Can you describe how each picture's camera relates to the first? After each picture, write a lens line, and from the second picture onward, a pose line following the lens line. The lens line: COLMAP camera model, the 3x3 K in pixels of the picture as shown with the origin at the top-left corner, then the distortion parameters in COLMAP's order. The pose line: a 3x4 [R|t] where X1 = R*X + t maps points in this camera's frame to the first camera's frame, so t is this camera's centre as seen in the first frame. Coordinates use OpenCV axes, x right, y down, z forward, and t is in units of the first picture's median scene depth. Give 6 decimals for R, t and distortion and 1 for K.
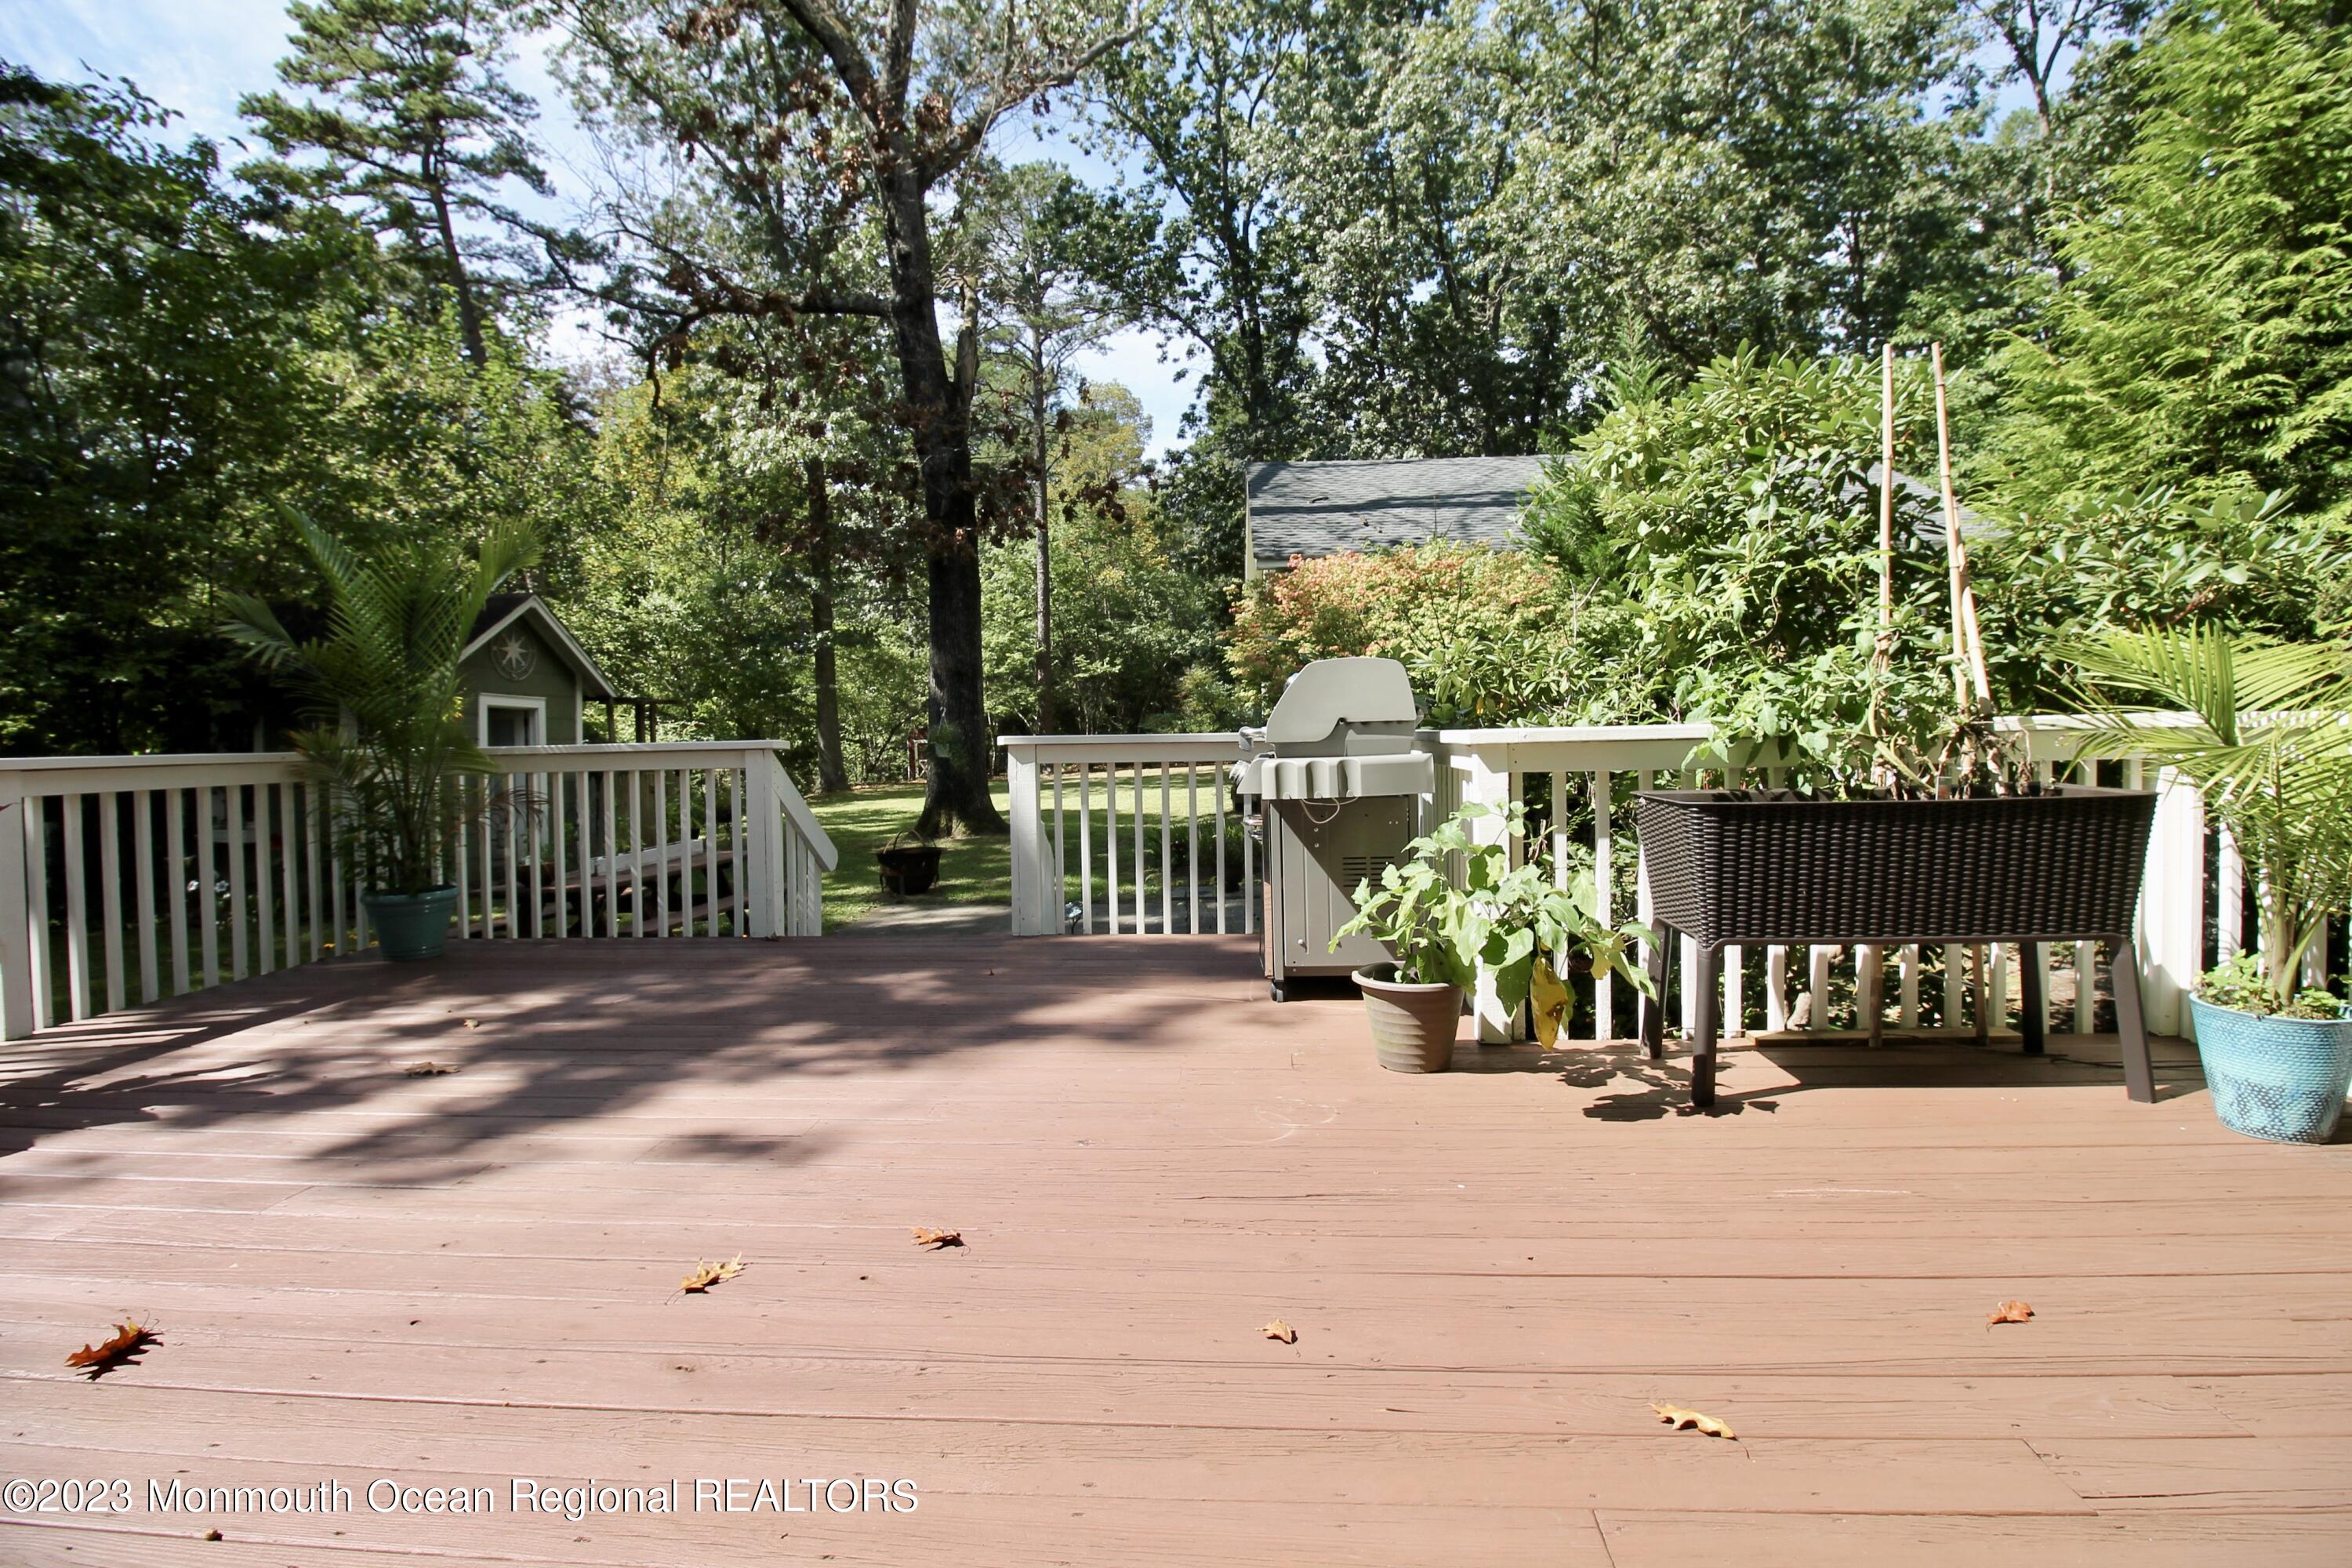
lens RADIAL K [[1094.2, 0, 1186.2], [0, 1094.2, 754.0], [0, 0, 1]] dist [-0.004414, -0.011456]
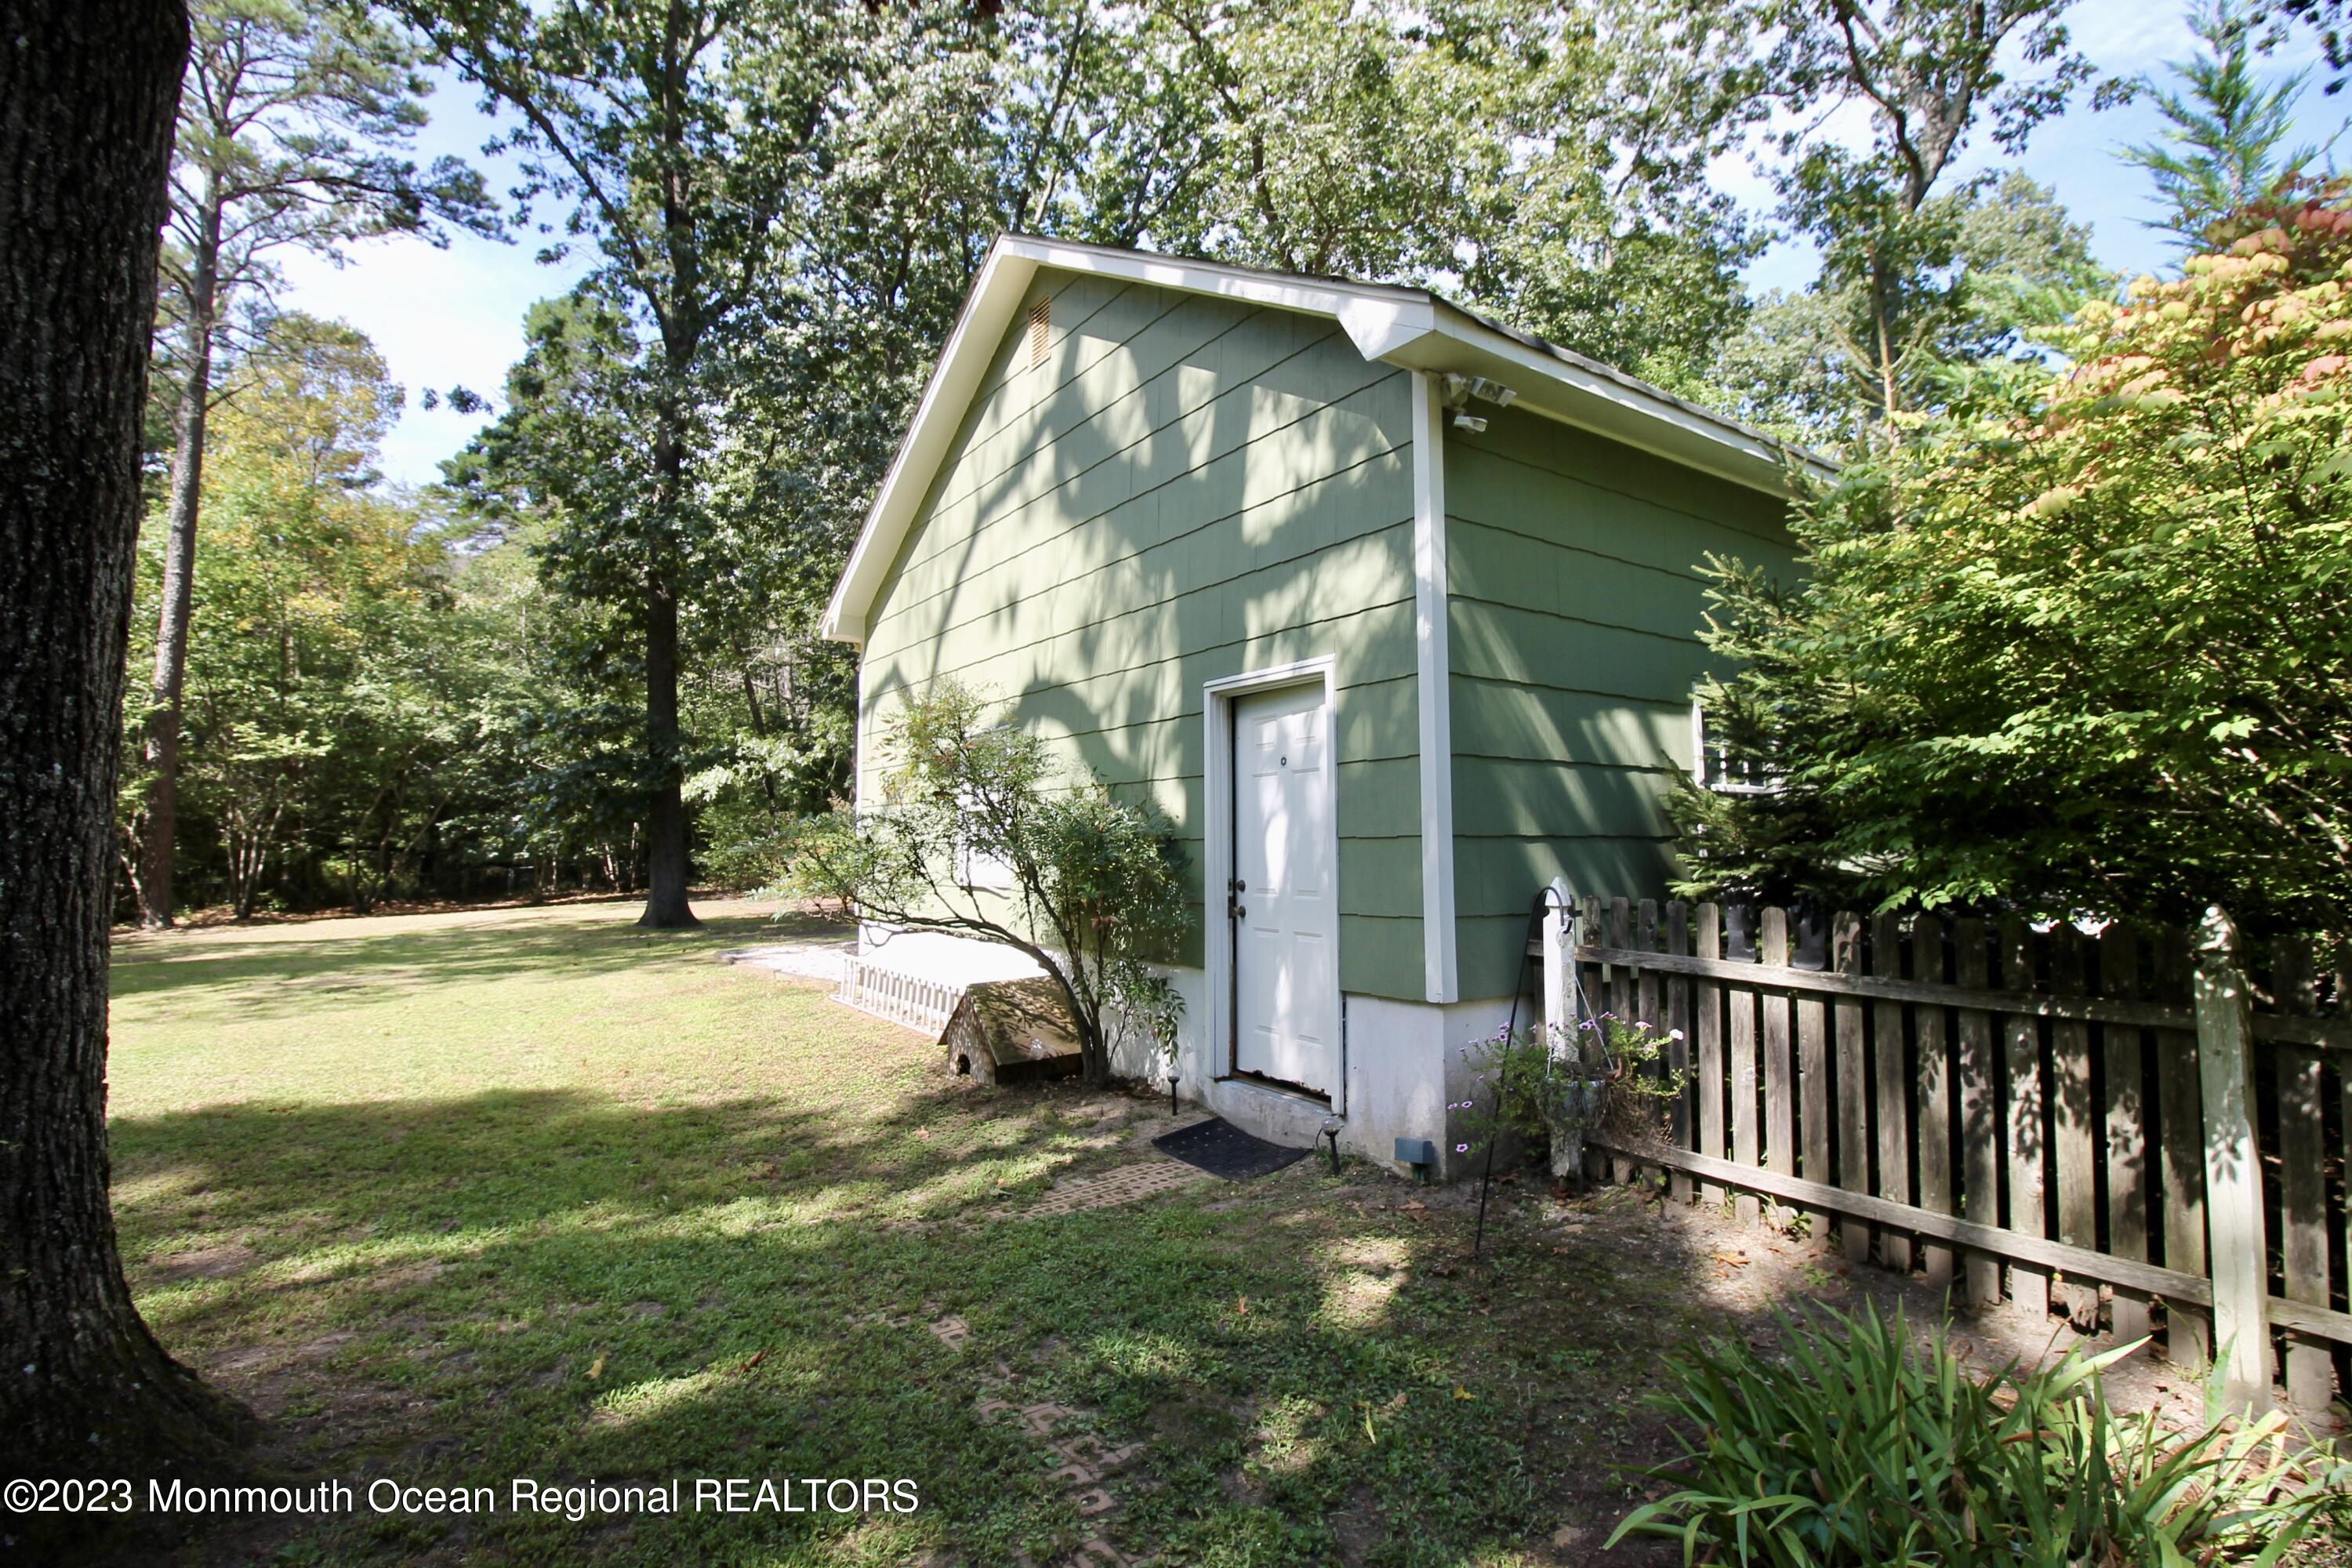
lens RADIAL K [[1094.2, 0, 1194.4], [0, 1094.2, 756.8], [0, 0, 1]] dist [-0.004414, -0.011456]
pose [[0.790538, 0.069012, 0.608512, -0.077966], [0.001270, 0.993443, -0.114318, -0.009236], [-0.612412, 0.091146, 0.785267, 0.389054]]
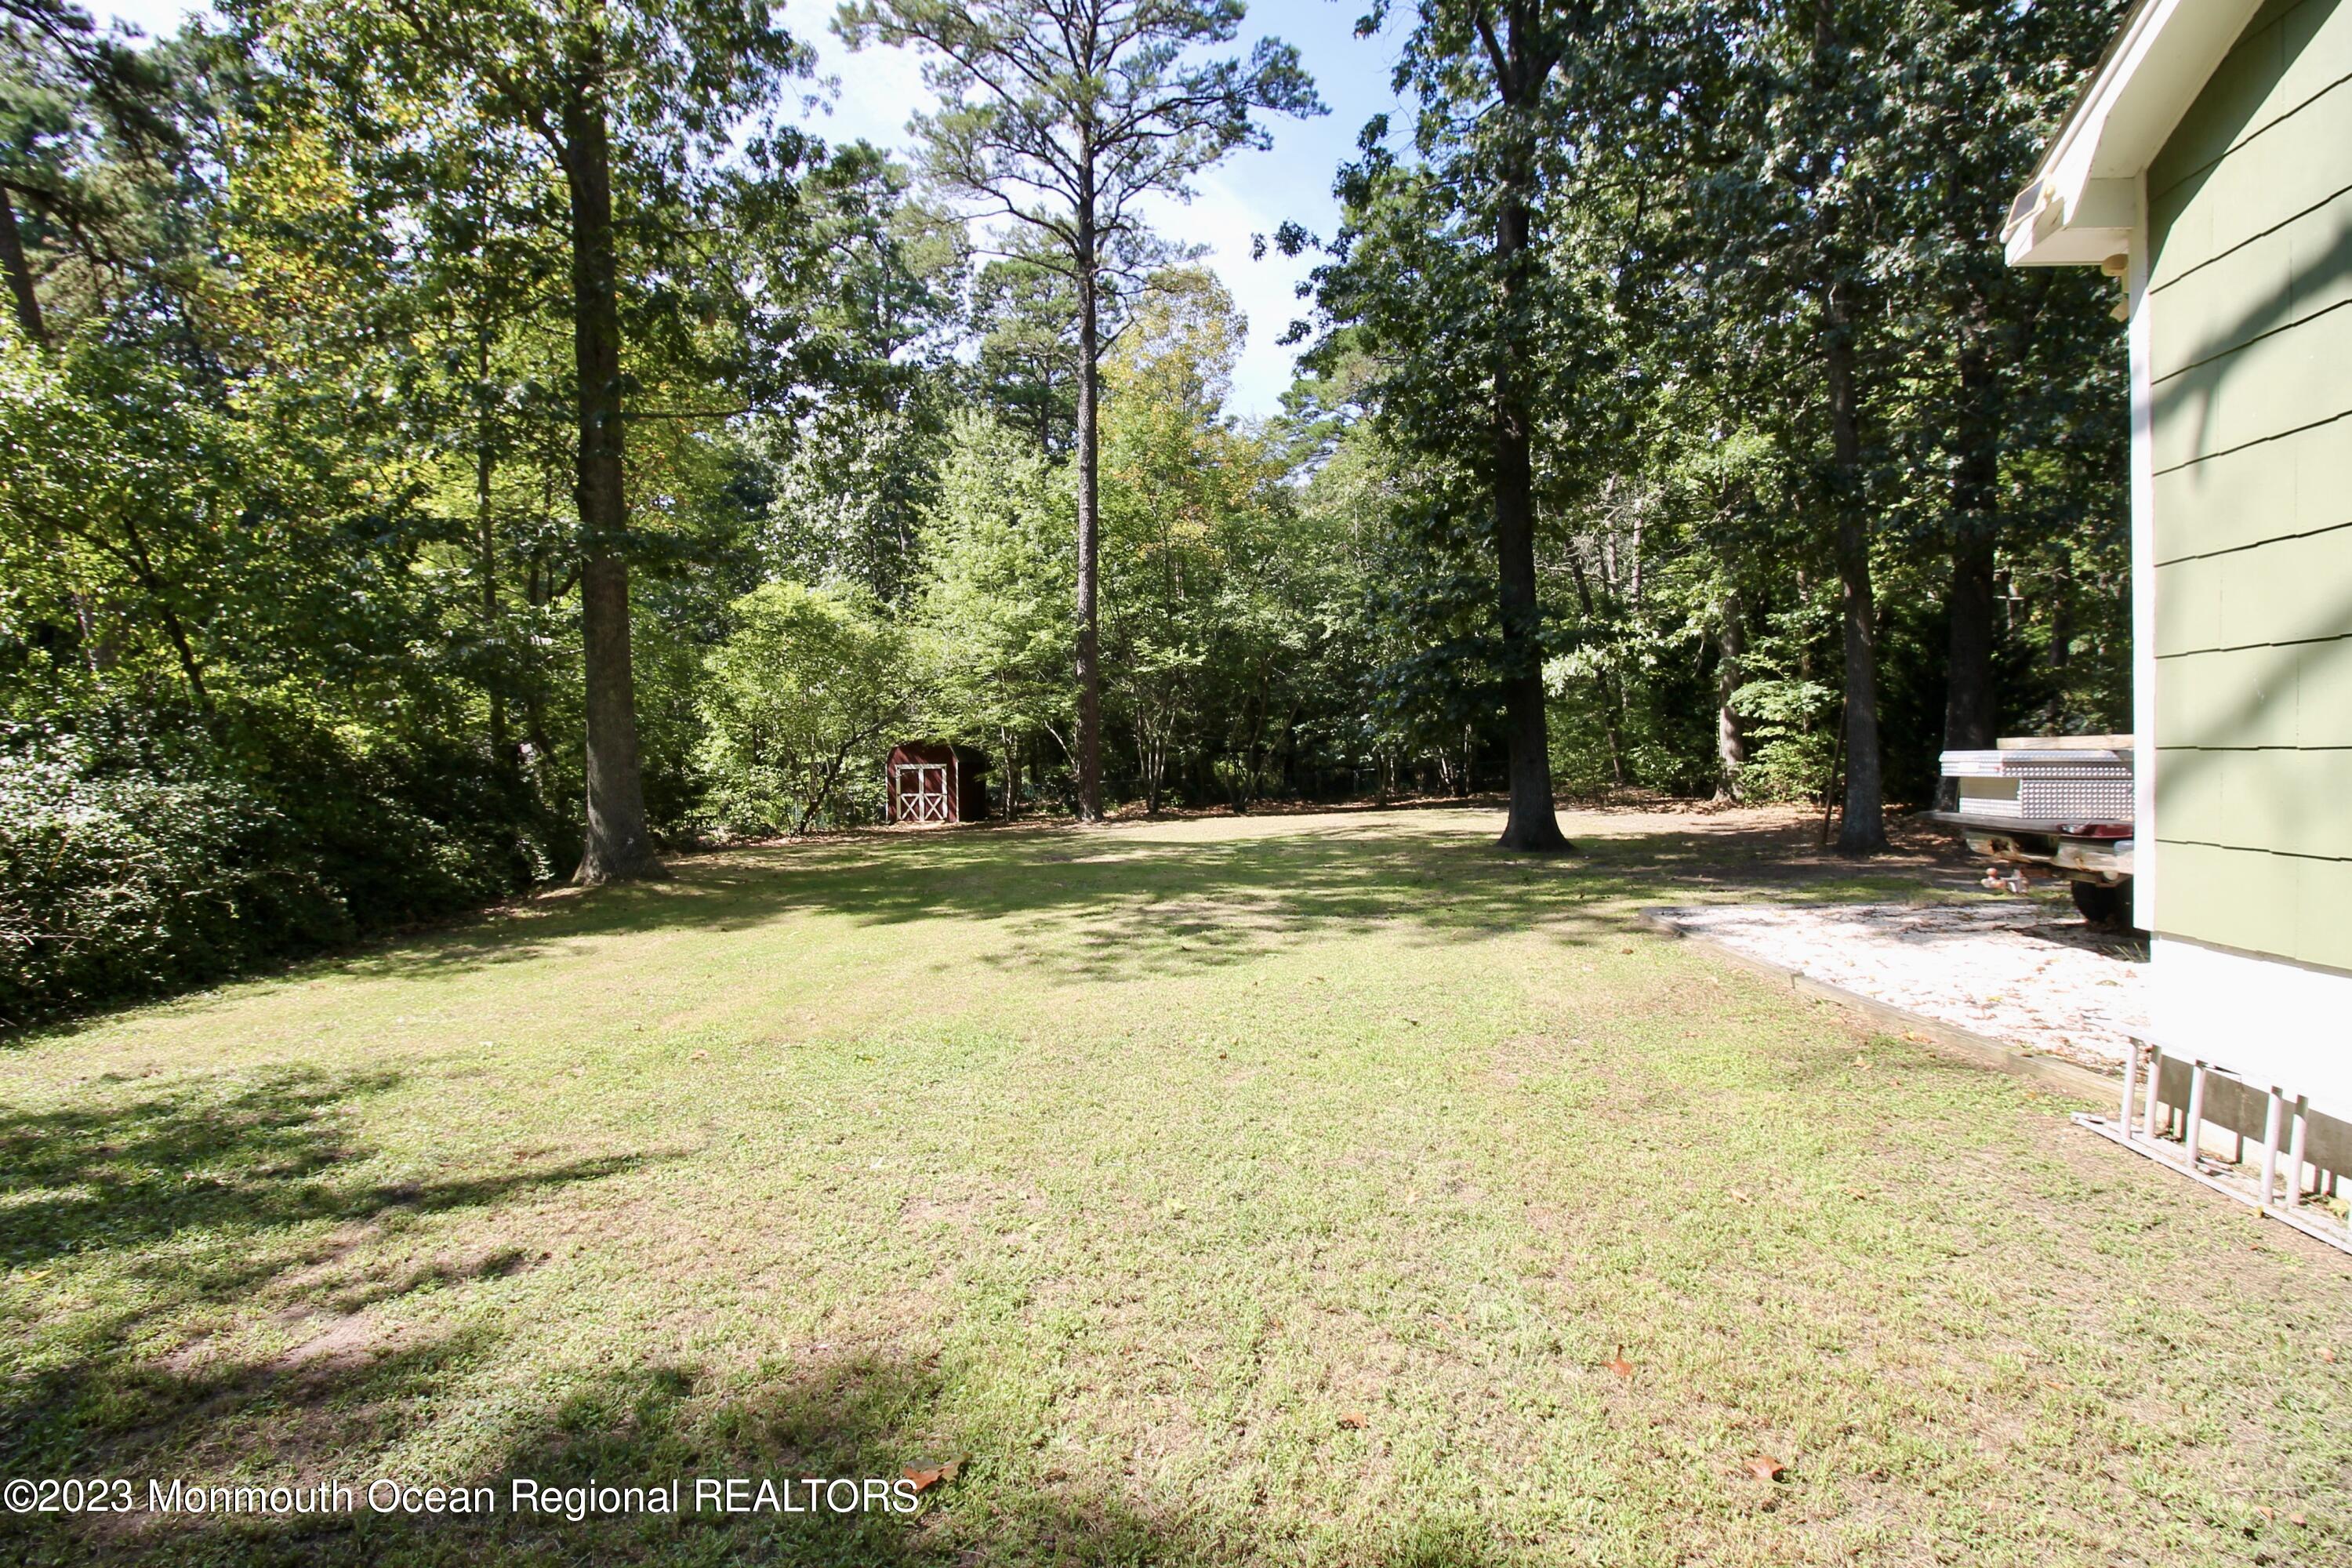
lens RADIAL K [[1094.2, 0, 1196.9], [0, 1094.2, 759.4], [0, 0, 1]] dist [-0.004414, -0.011456]
pose [[0.999106, 0.017353, -0.038556, -0.063988], [-0.017963, 0.999718, -0.015517, -0.015888], [0.038276, 0.016196, 0.999136, 0.586300]]
